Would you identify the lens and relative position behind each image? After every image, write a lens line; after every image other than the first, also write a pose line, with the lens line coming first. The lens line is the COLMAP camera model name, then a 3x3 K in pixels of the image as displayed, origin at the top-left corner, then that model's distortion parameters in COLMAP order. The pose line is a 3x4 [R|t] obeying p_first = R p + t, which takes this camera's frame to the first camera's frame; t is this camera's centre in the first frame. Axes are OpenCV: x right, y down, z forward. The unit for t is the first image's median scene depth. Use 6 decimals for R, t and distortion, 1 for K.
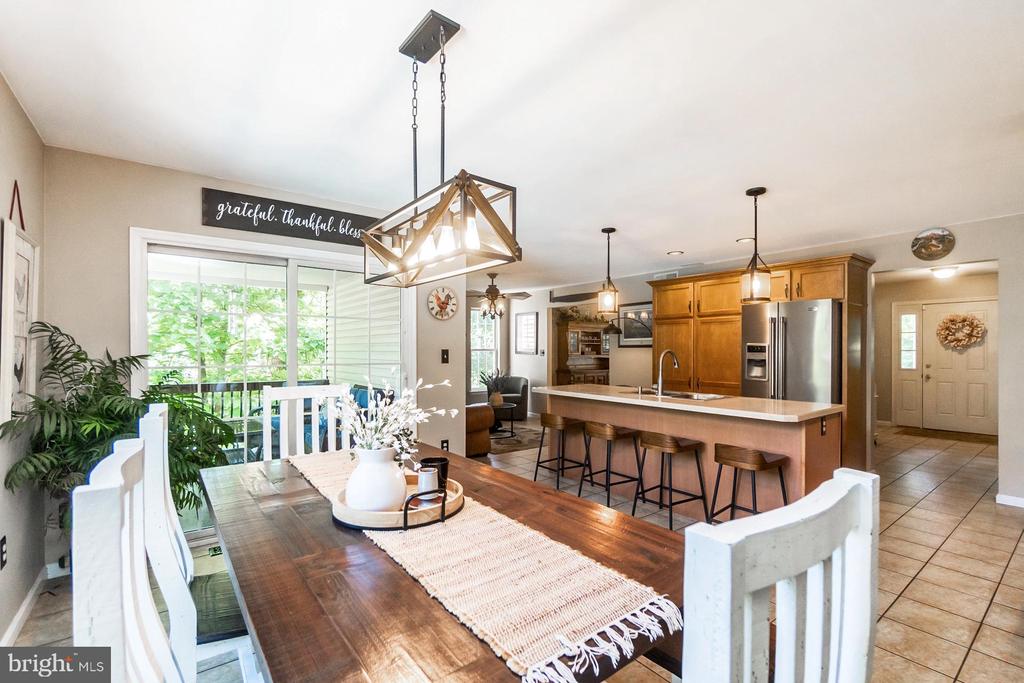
lens RADIAL K [[456.2, 0, 511.7], [0, 456.2, 349.1], [0, 0, 1]] dist [-0.004710, -0.000122]
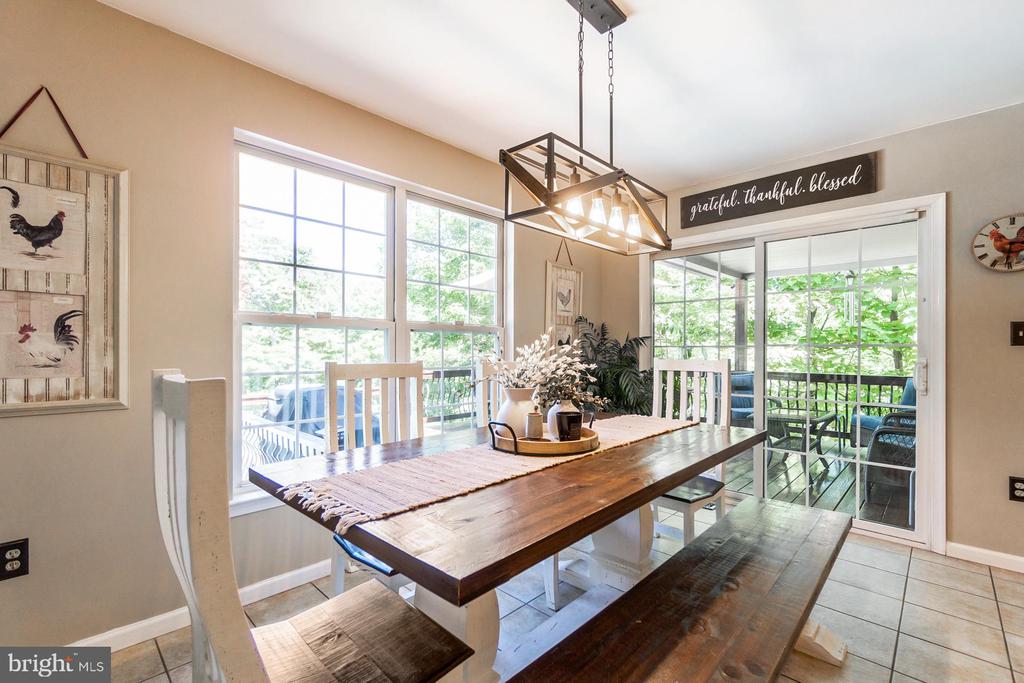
lens RADIAL K [[456.2, 0, 508.5], [0, 456.2, 348.4], [0, 0, 1]] dist [-0.004710, -0.000122]
pose [[0.149233, -0.005730, -0.988785, 0.403794], [0.001823, 0.999983, -0.005519, 0.045602], [0.988800, -0.000979, 0.149241, 0.328084]]
